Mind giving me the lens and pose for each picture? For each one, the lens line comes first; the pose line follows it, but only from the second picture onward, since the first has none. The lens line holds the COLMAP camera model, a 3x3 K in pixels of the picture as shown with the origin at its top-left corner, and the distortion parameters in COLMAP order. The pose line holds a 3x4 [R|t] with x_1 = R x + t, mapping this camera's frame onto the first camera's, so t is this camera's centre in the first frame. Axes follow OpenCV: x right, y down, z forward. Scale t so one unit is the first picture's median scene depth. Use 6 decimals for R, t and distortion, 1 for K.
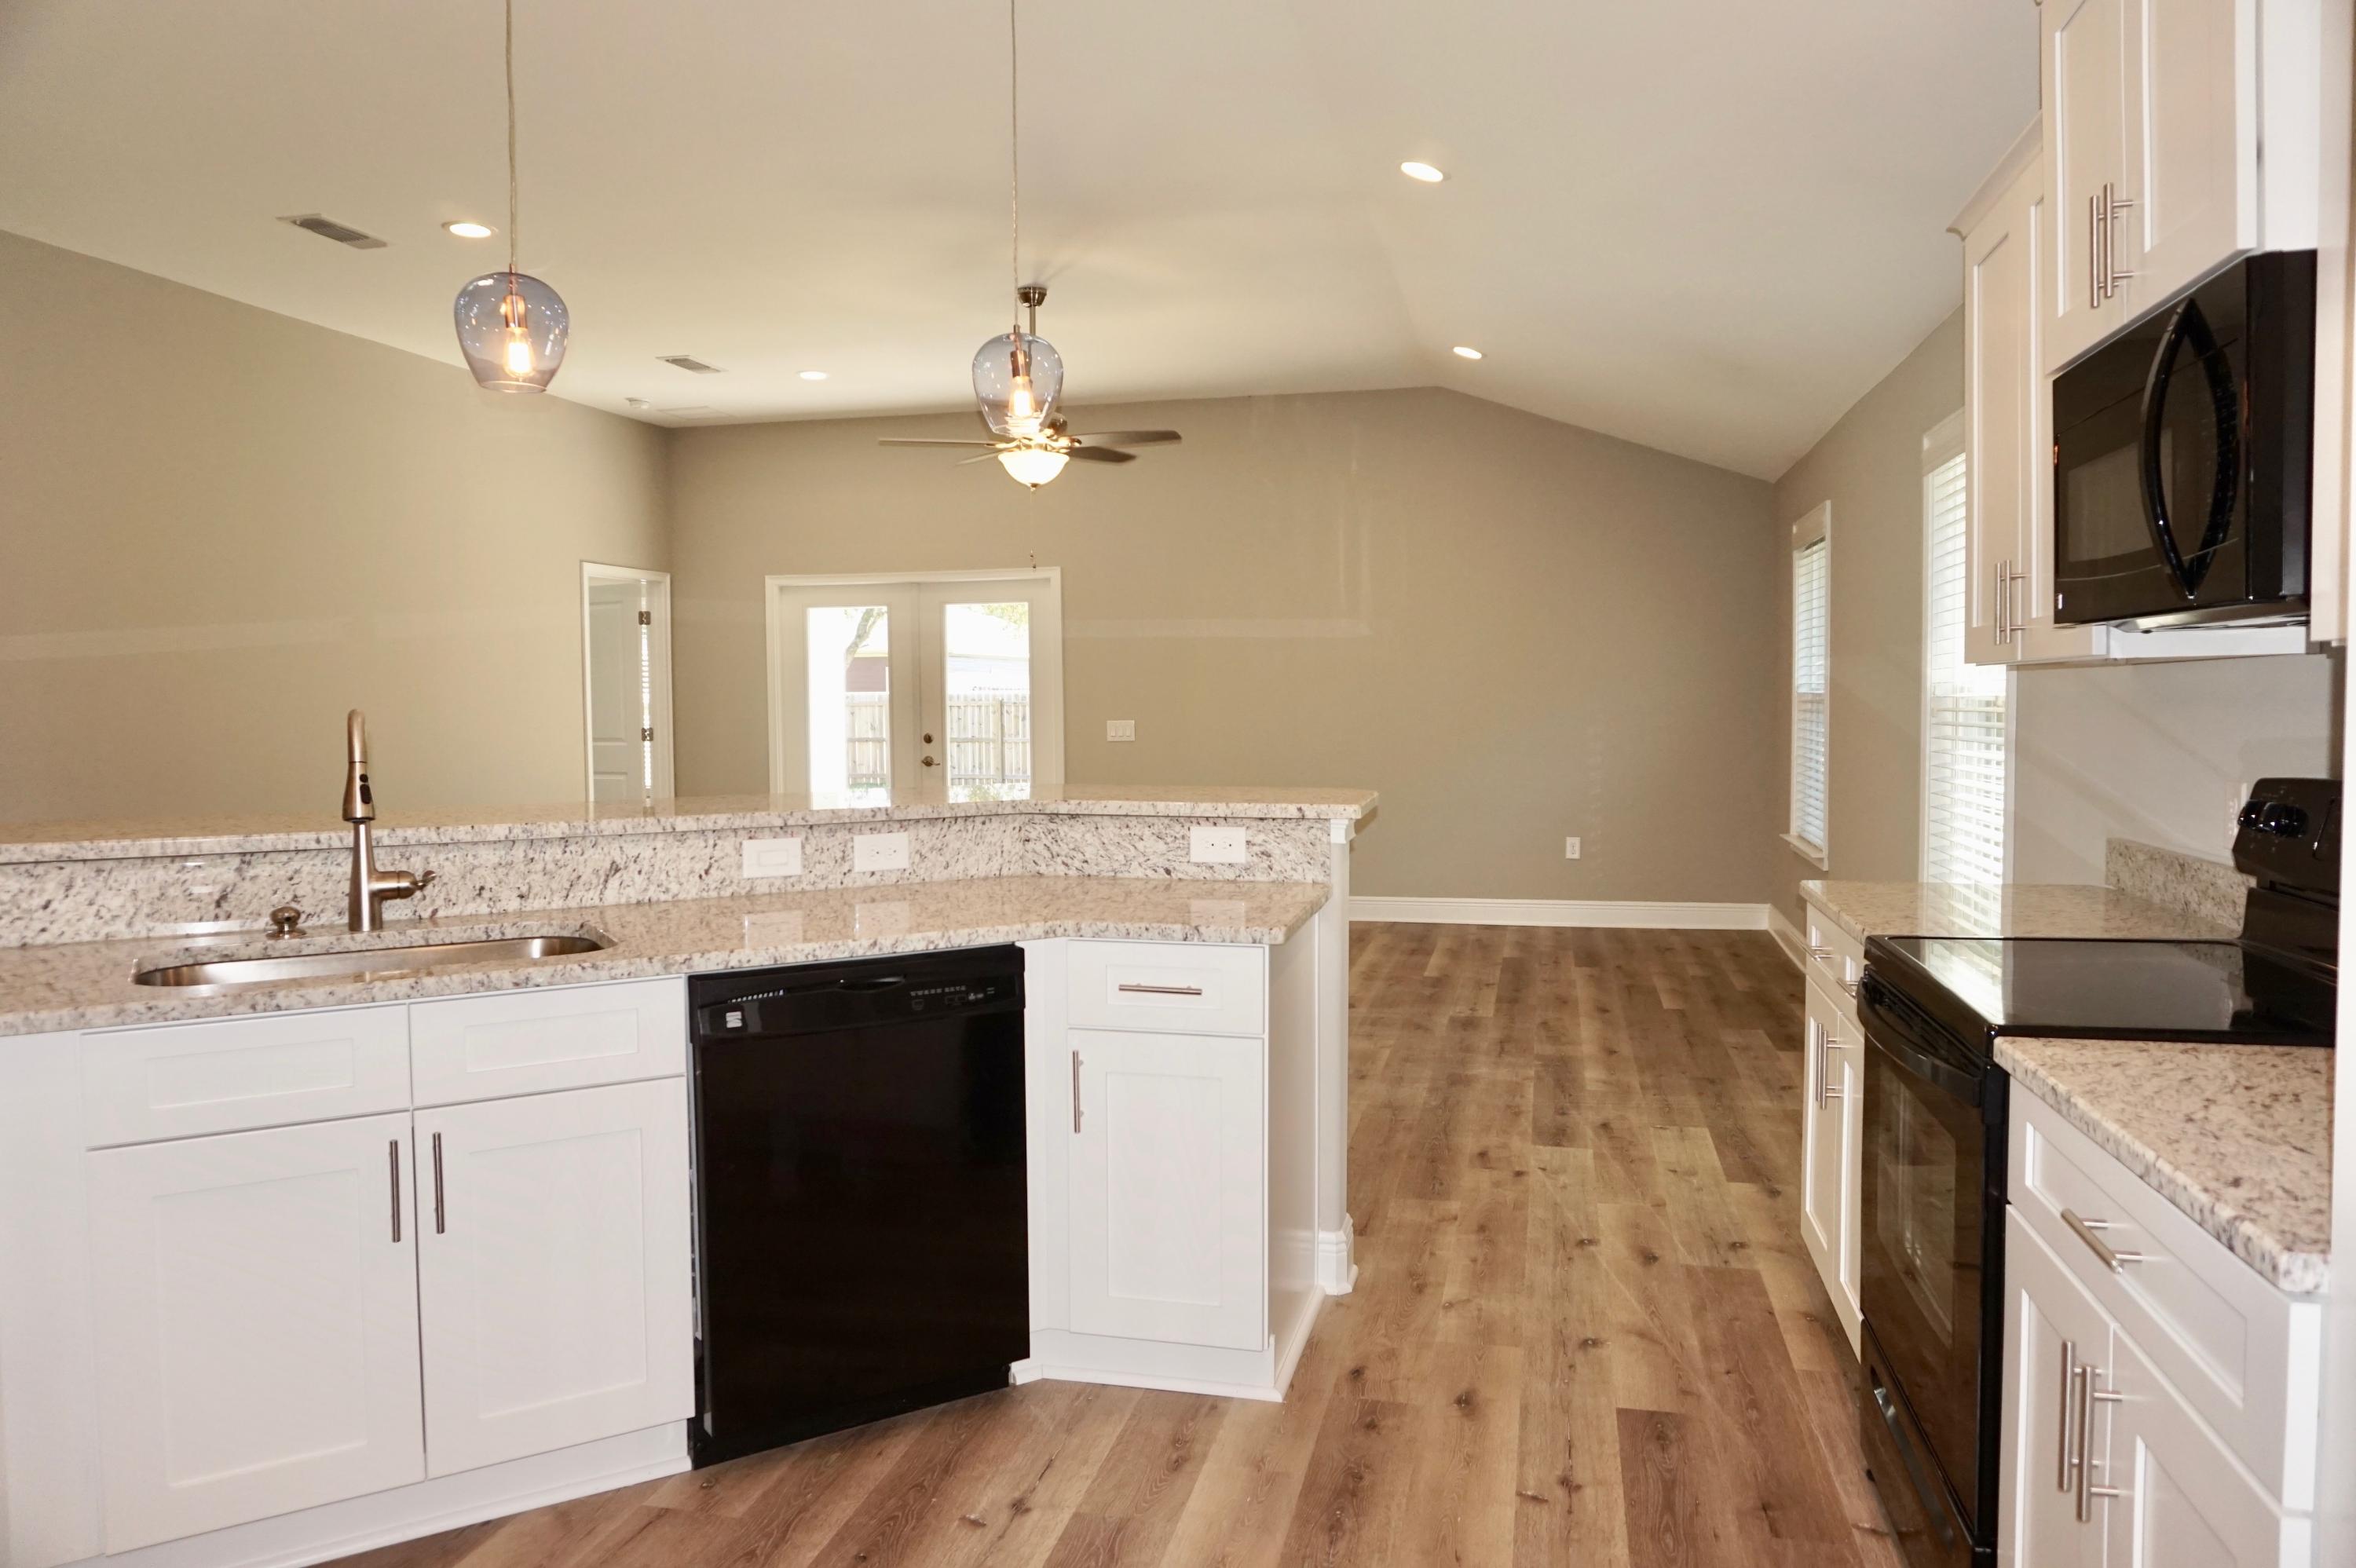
lens RADIAL K [[1587.1, 0, 1171.5], [0, 1587.1, 754.5], [0, 0, 1]] dist [-0.058968, 0.038655]
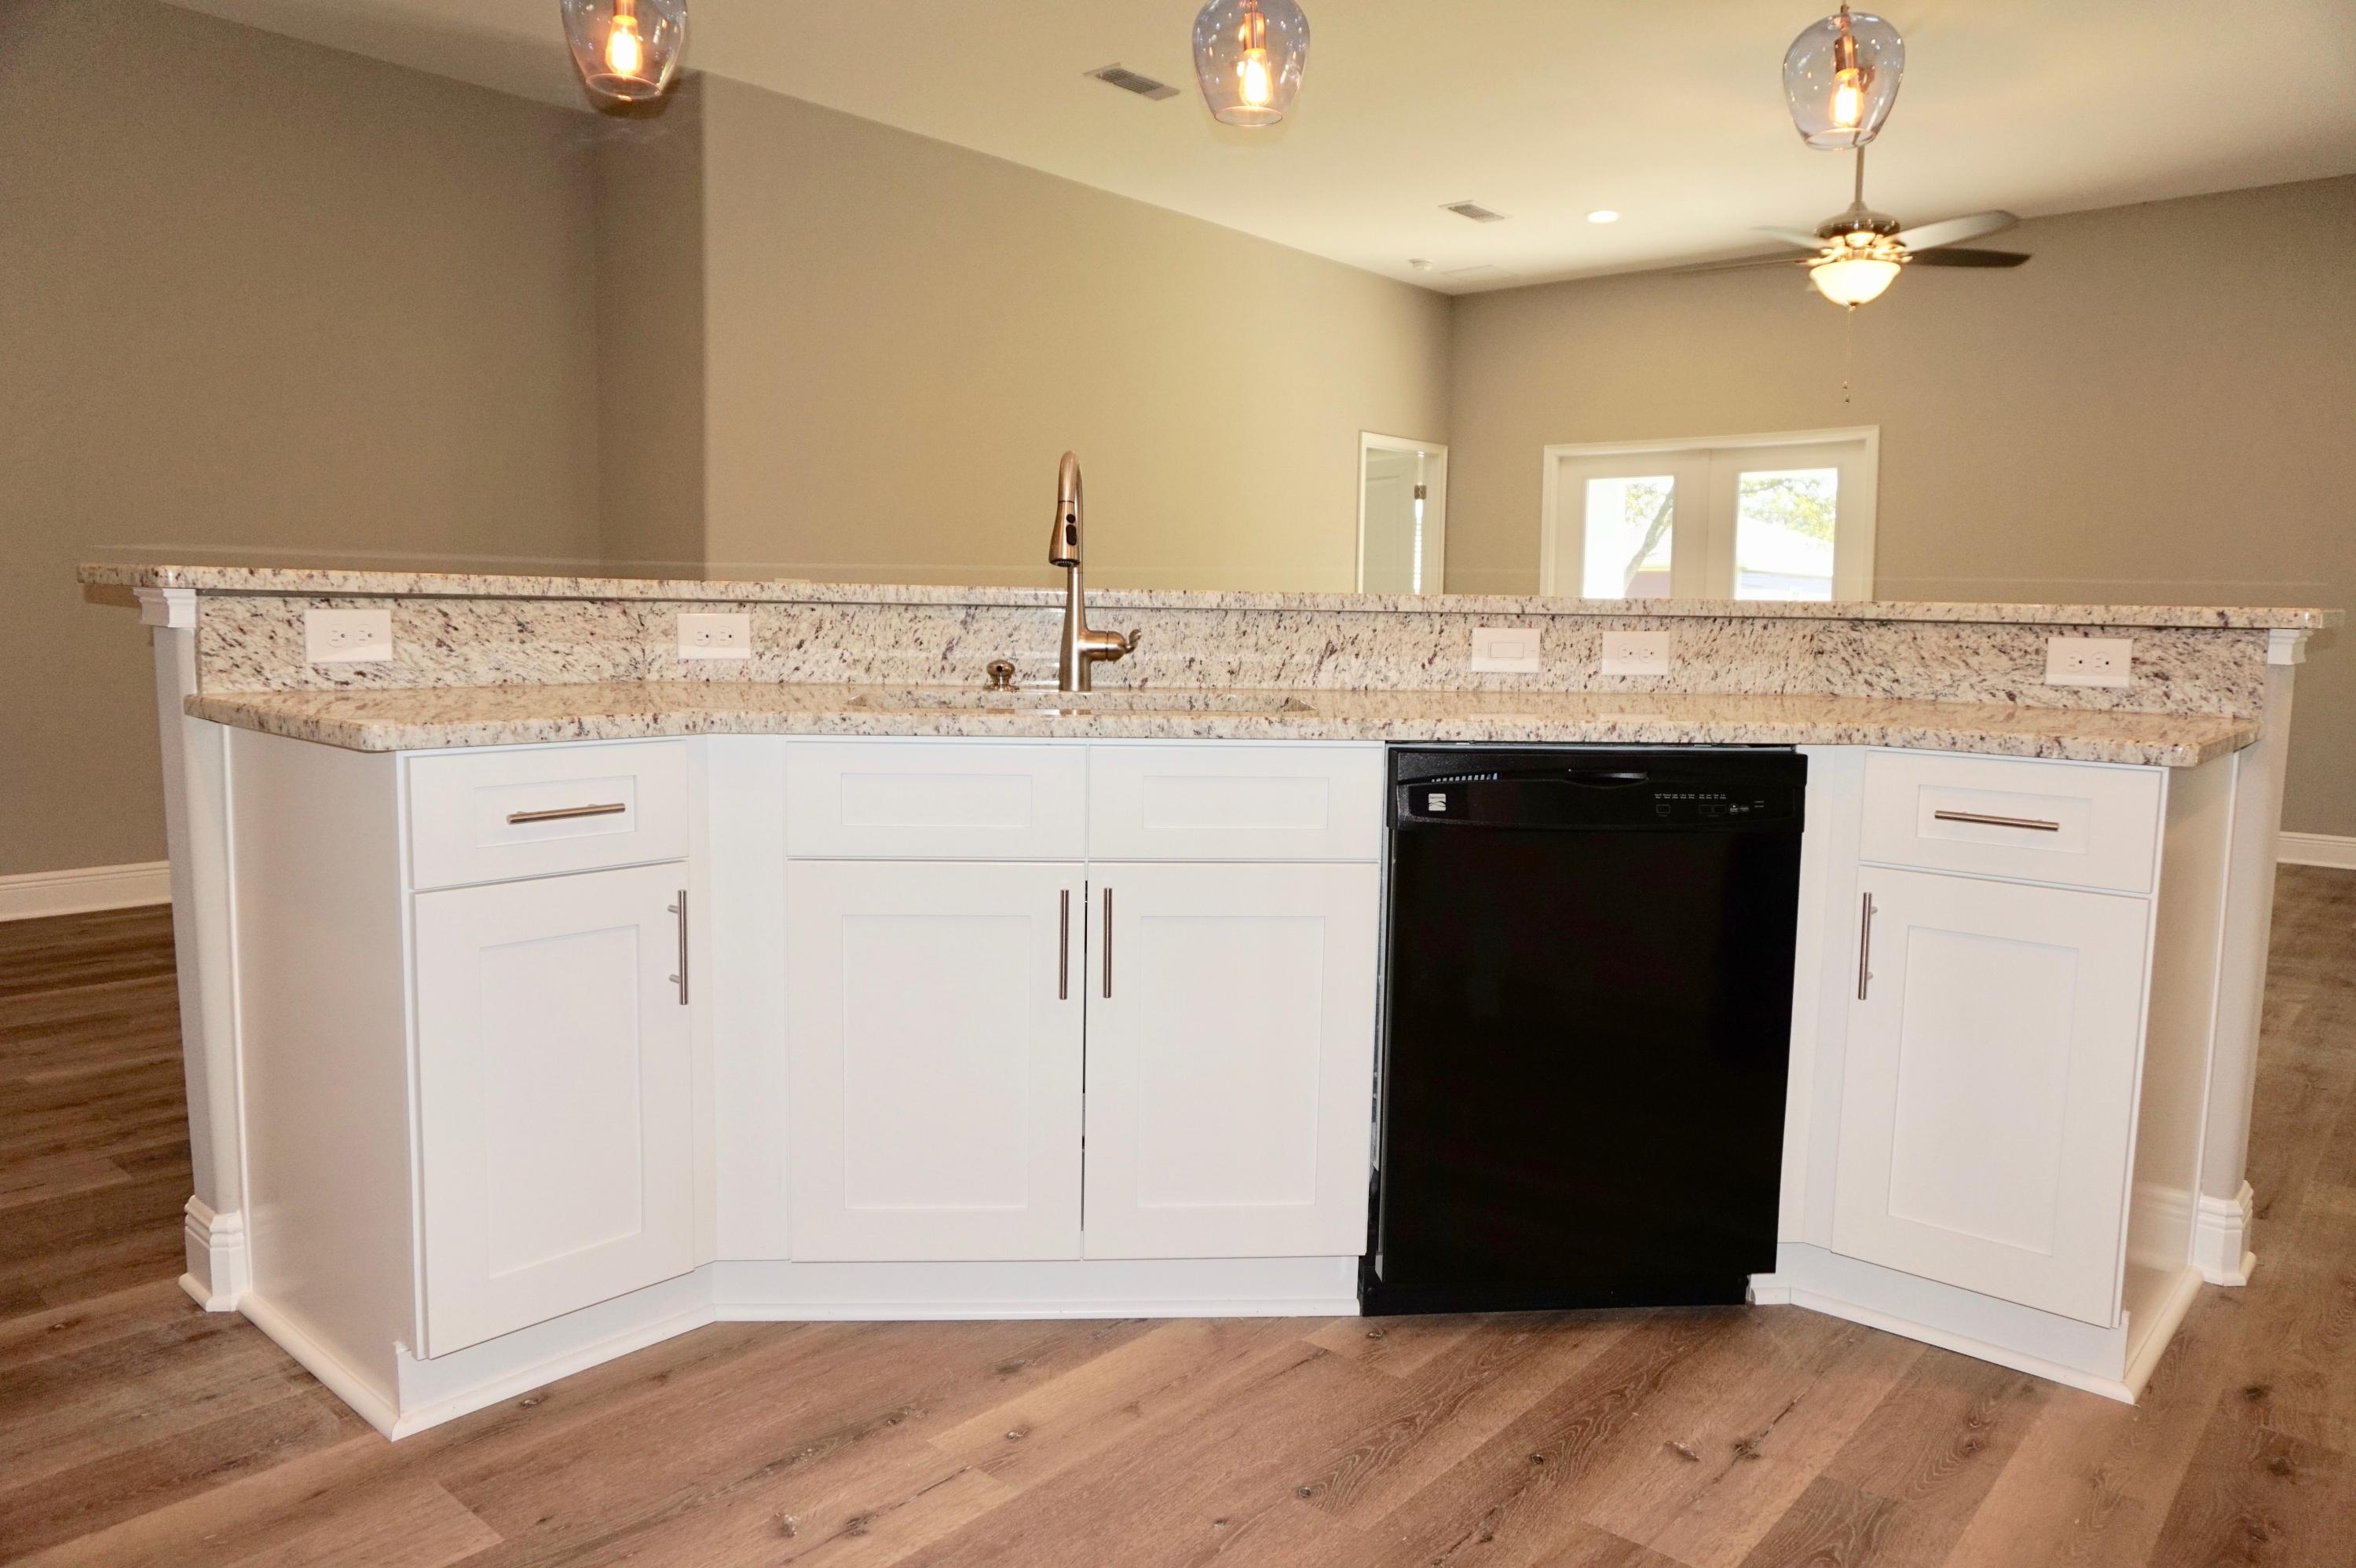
lens RADIAL K [[1587.1, 0, 1171.5], [0, 1587.1, 754.5], [0, 0, 1]] dist [-0.058968, 0.038655]
pose [[0.884177, 0.067188, -0.462295, -0.011252], [-0.044778, 0.997236, 0.059291, 0.088267], [0.465001, -0.031723, 0.884742, 0.164642]]
